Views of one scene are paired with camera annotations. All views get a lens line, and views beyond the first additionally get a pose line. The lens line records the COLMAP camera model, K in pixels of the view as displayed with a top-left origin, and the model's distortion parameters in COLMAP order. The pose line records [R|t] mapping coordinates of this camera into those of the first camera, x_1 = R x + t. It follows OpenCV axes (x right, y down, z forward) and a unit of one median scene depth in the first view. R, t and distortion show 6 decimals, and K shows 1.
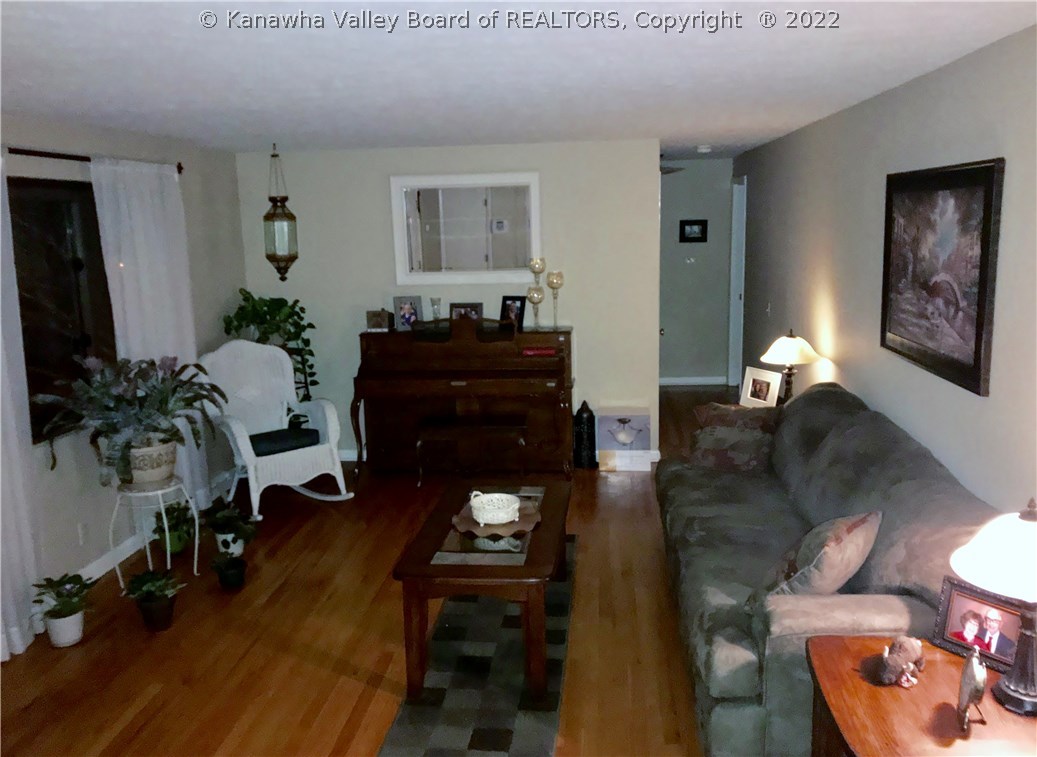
lens RADIAL K [[866.5, 0, 518.5], [0, 866.5, 378.5], [0, 0, 1]] dist [0.012780, 0.006128]
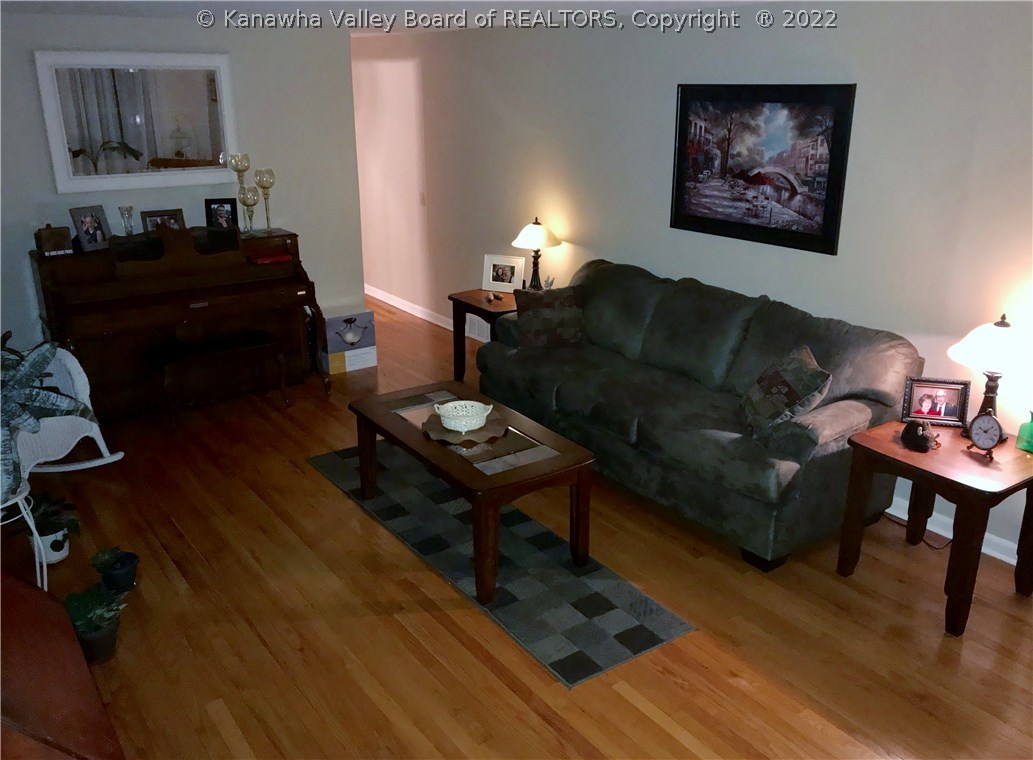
lens RADIAL K [[875.1, 0, 516.5], [0, 875.1, 380.0], [0, 0, 1]] dist [0.071126, -0.165544]
pose [[0.751765, -0.187160, 0.632314, -0.451187], [0.100728, 0.980217, 0.170380, -0.043433], [-0.651693, -0.064394, 0.755745, 0.131425]]
